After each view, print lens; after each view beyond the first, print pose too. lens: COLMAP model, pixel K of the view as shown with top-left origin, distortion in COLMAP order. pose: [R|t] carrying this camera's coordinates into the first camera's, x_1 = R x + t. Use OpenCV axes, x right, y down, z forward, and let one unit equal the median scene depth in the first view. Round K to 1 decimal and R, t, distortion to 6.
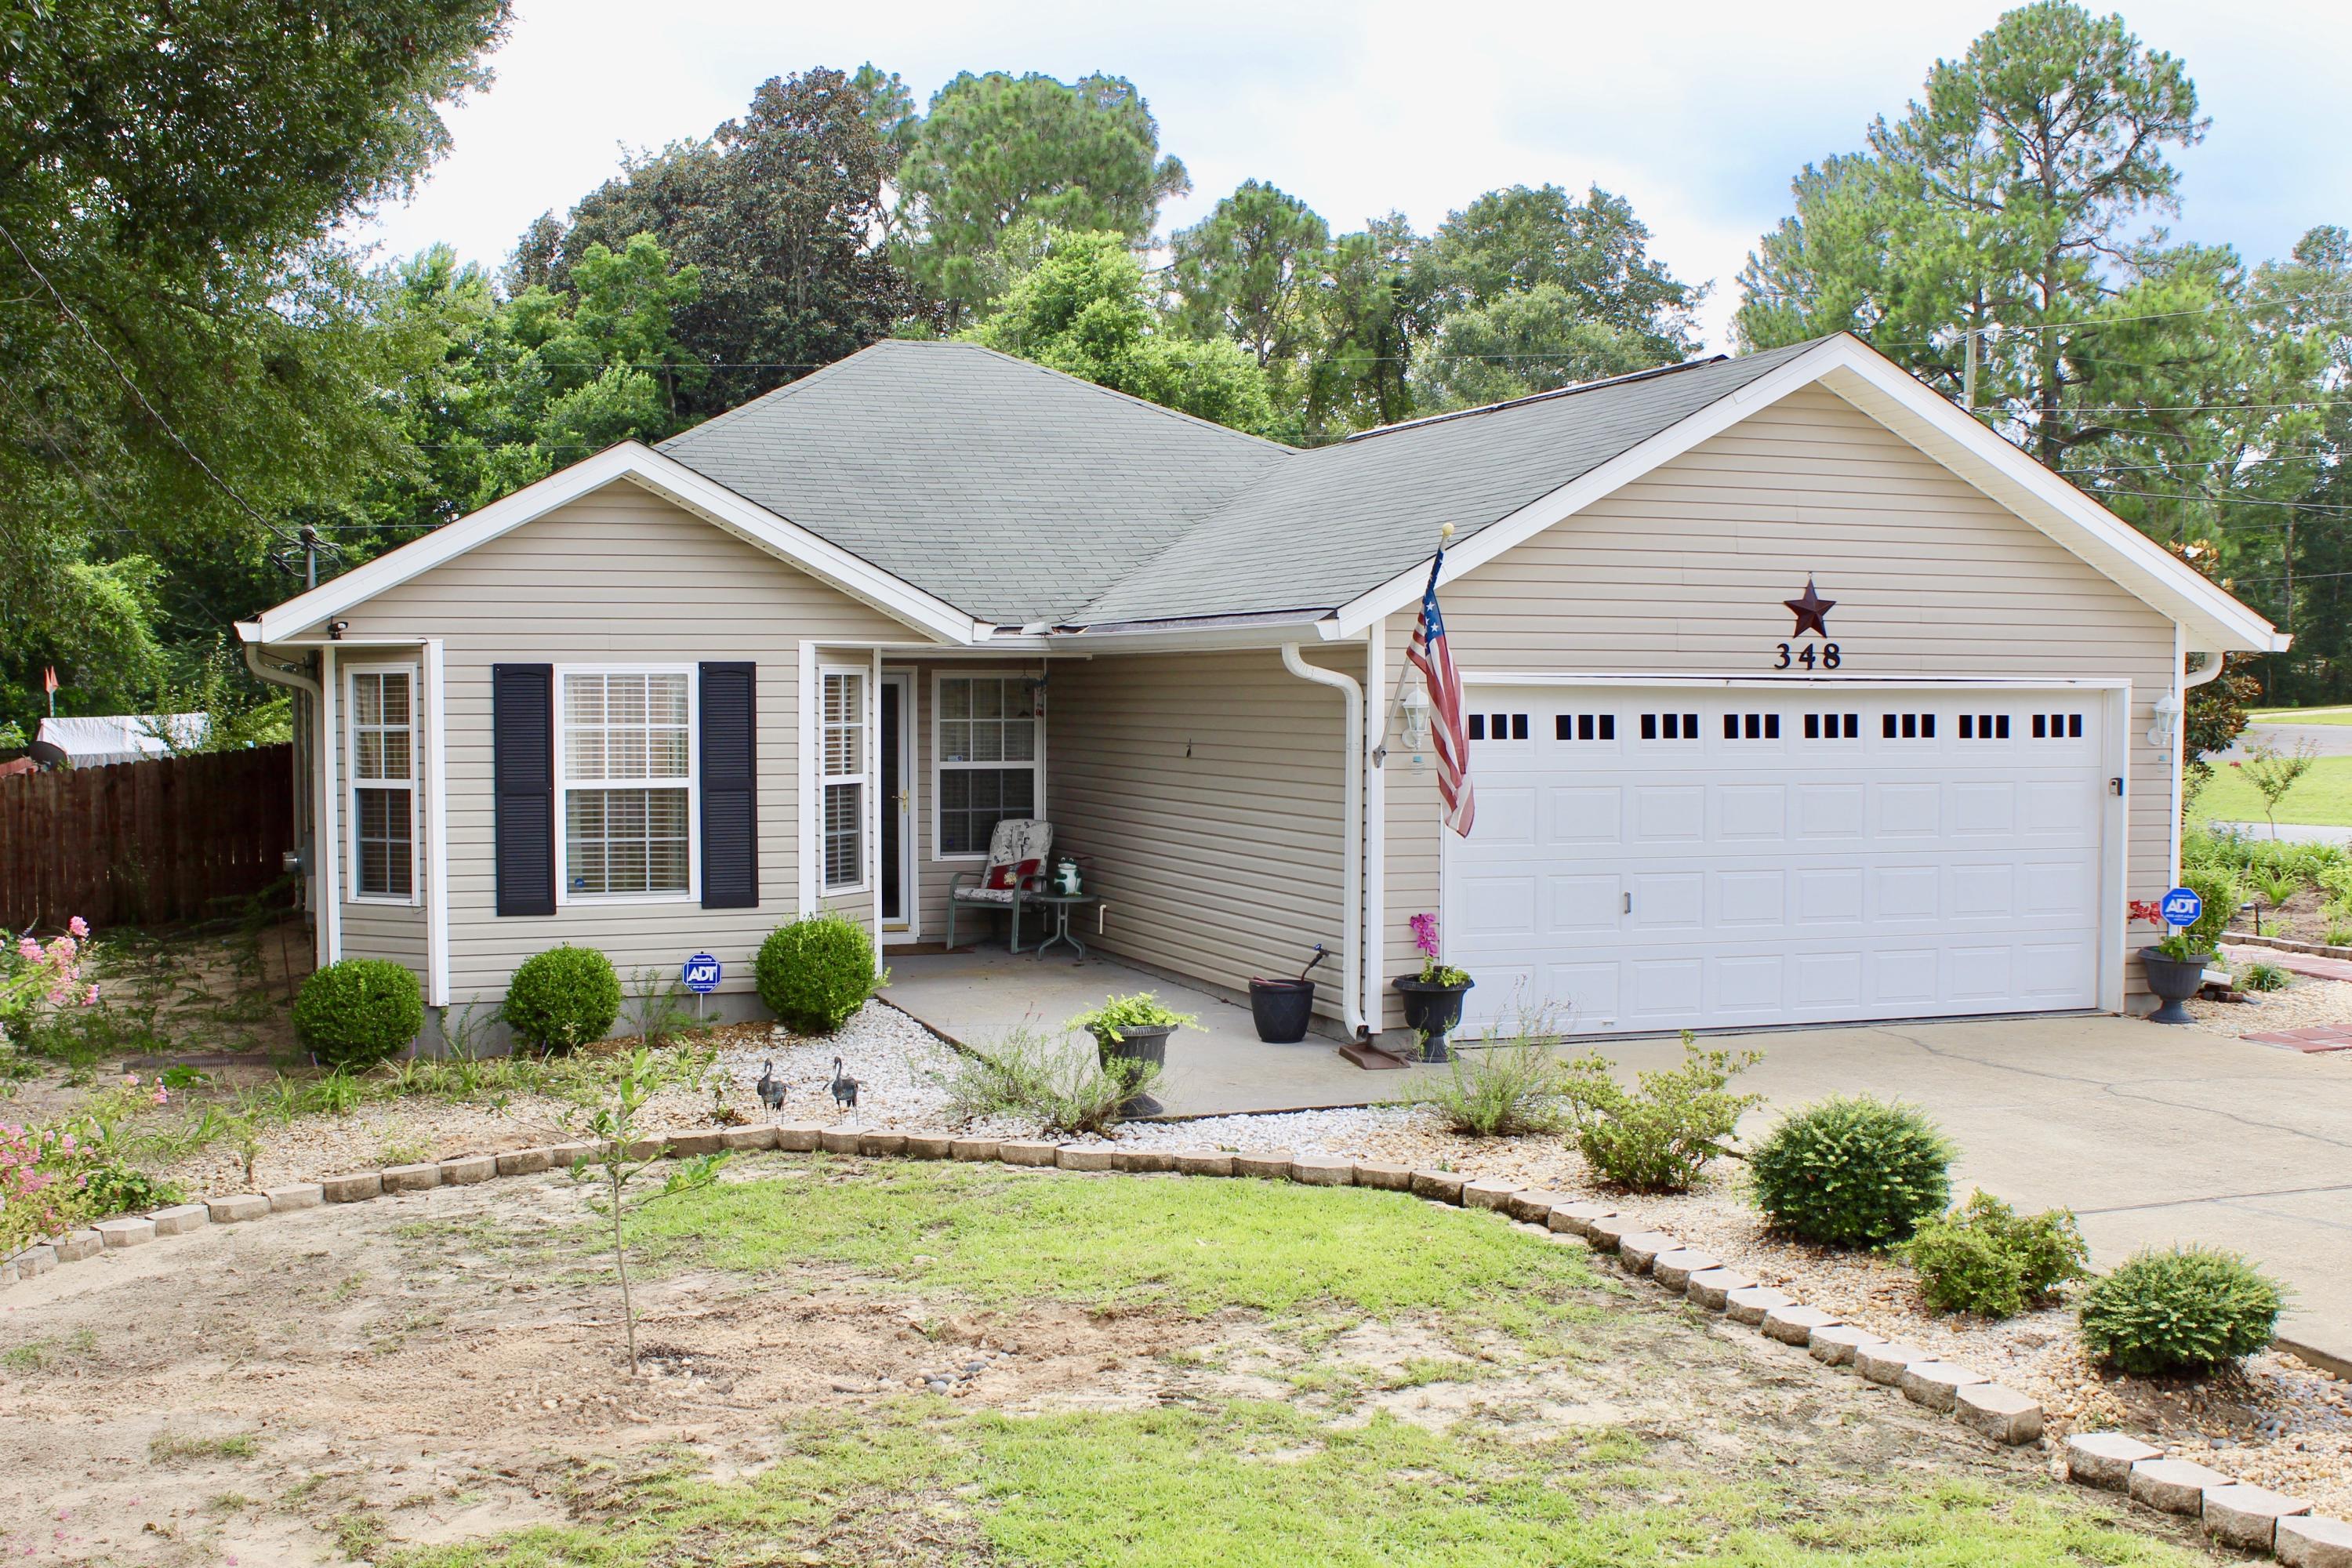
lens RADIAL K [[2568.9, 0, 1176.0], [0, 2568.9, 784.0], [0, 0, 1]] dist [-0.098549, 0.039849]
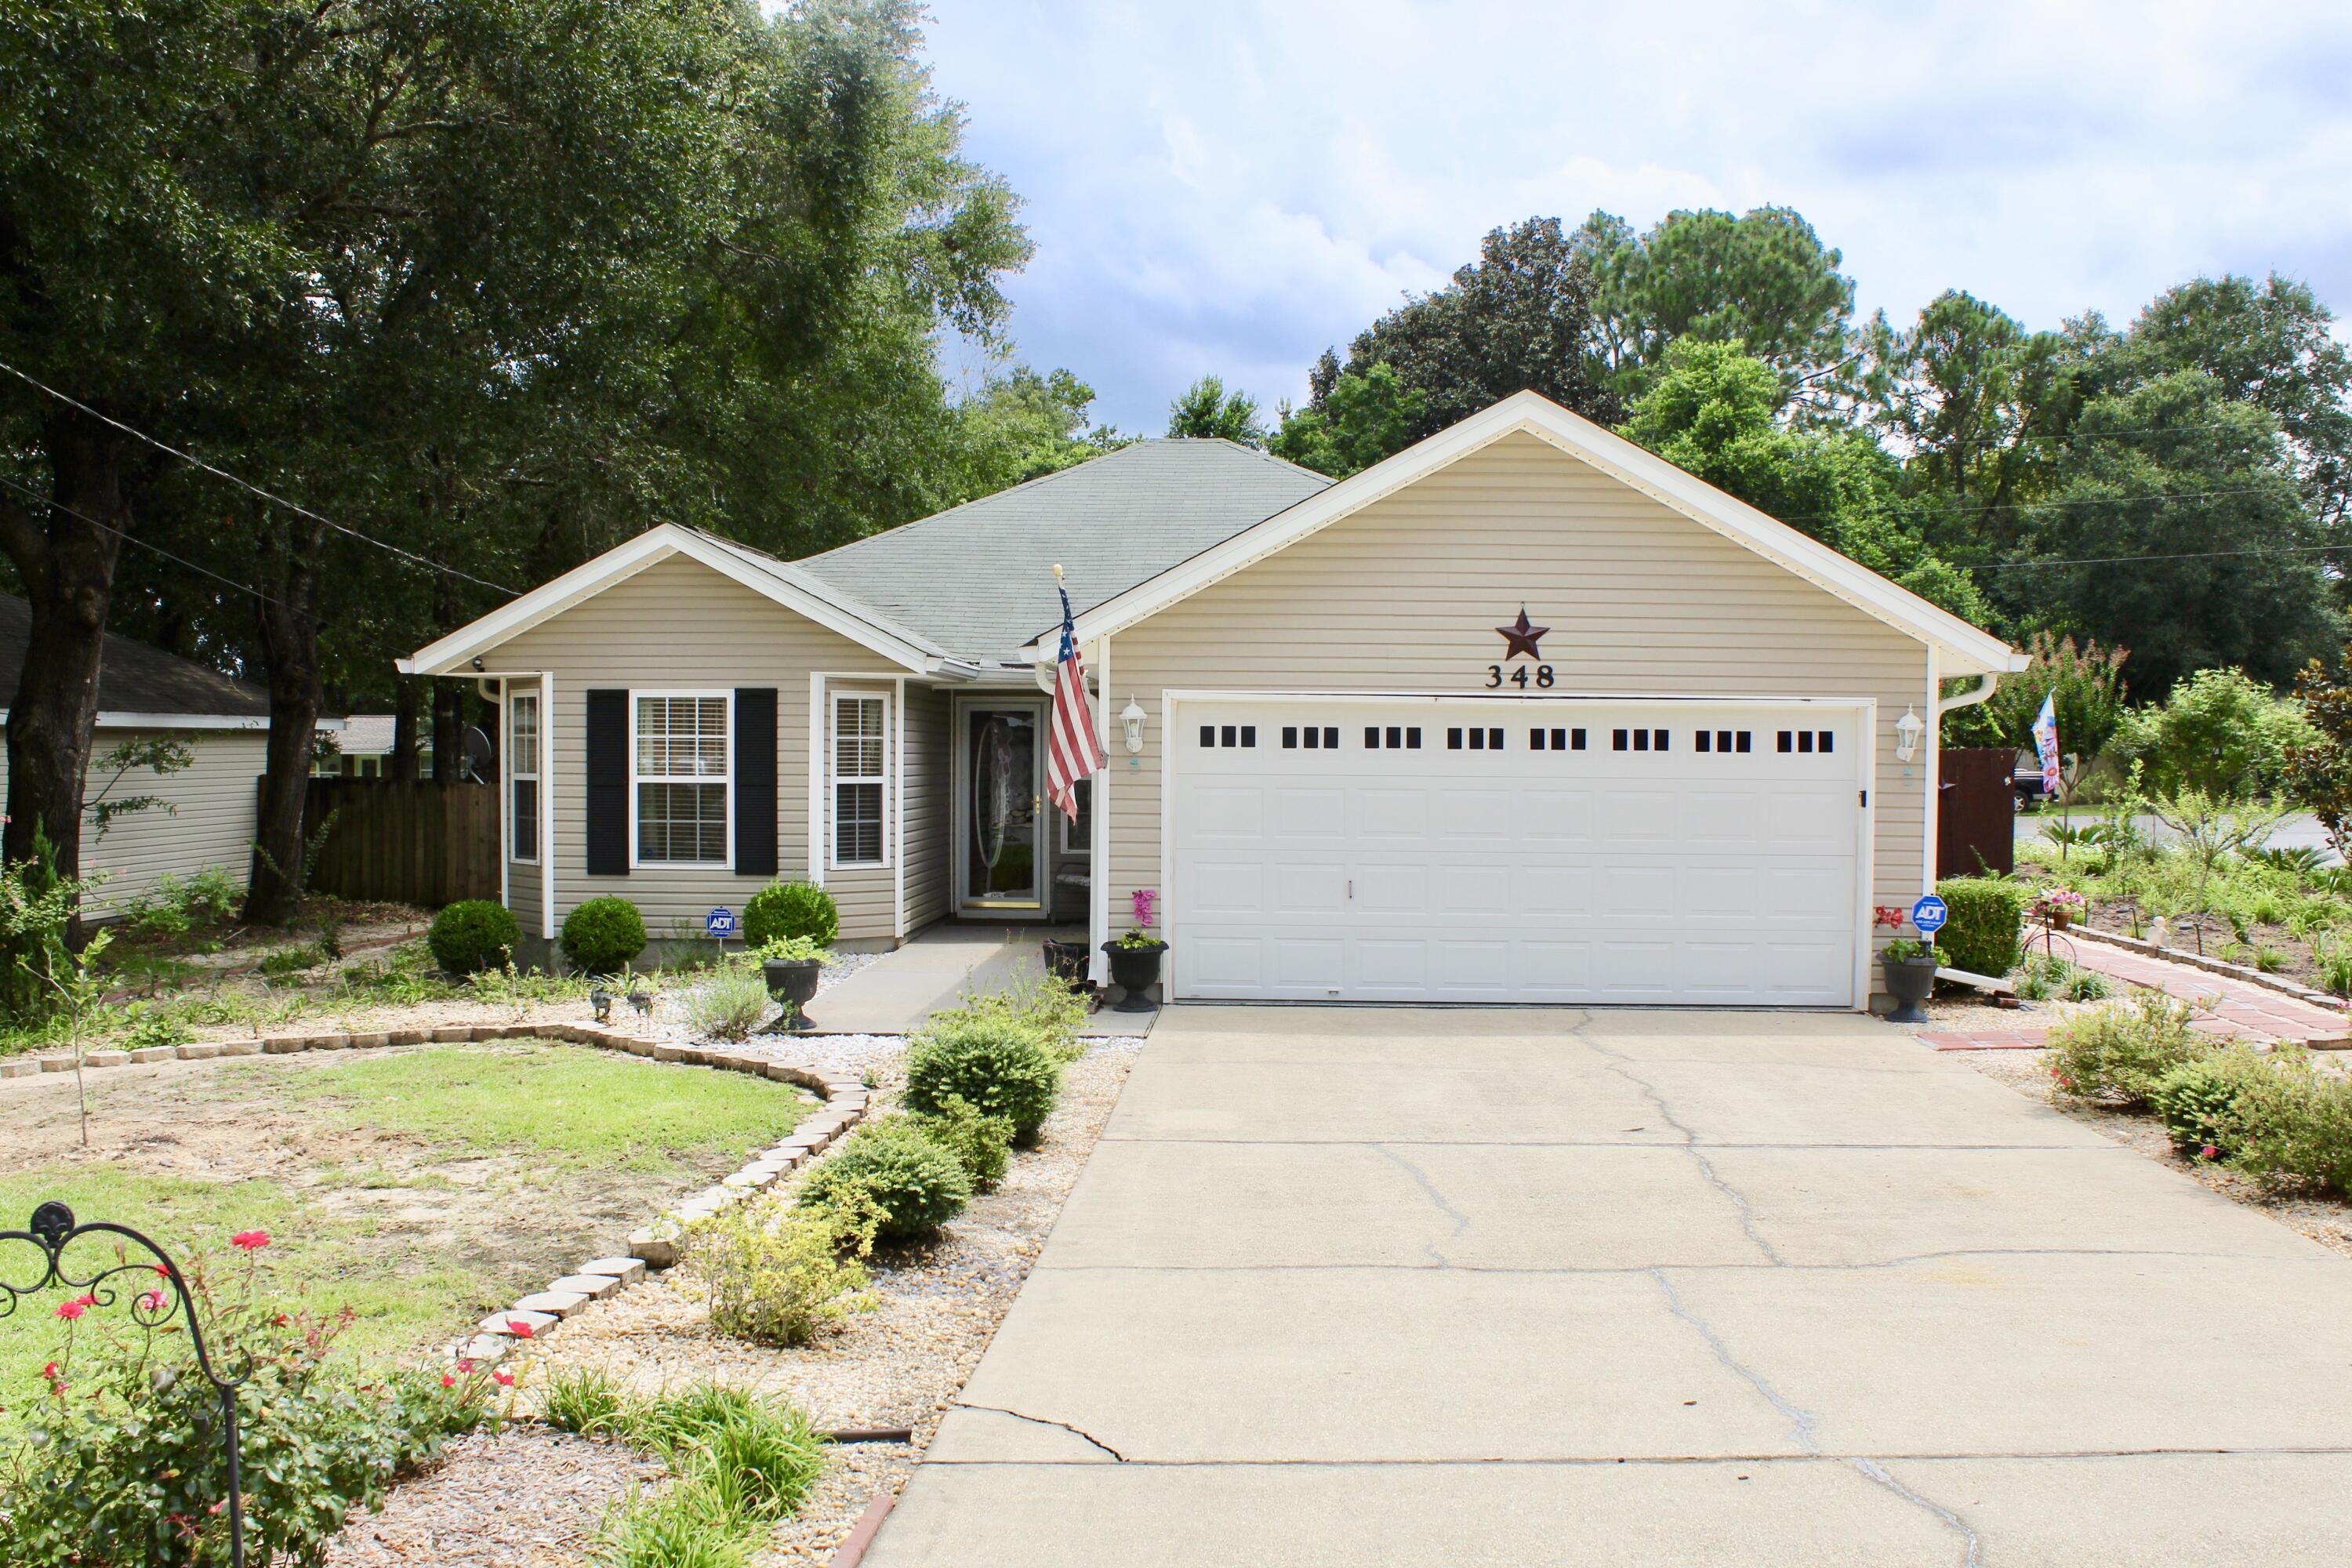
lens RADIAL K [[2179.6, 0, 1176.0], [0, 2179.6, 784.0], [0, 0, 1]] dist [-0.131142, 0.087500]
pose [[0.924973, 0.012320, -0.379833, 0.448514], [-0.019915, 0.999672, -0.016072, 0.015147], [0.379511, 0.022430, 0.924915, 0.050630]]
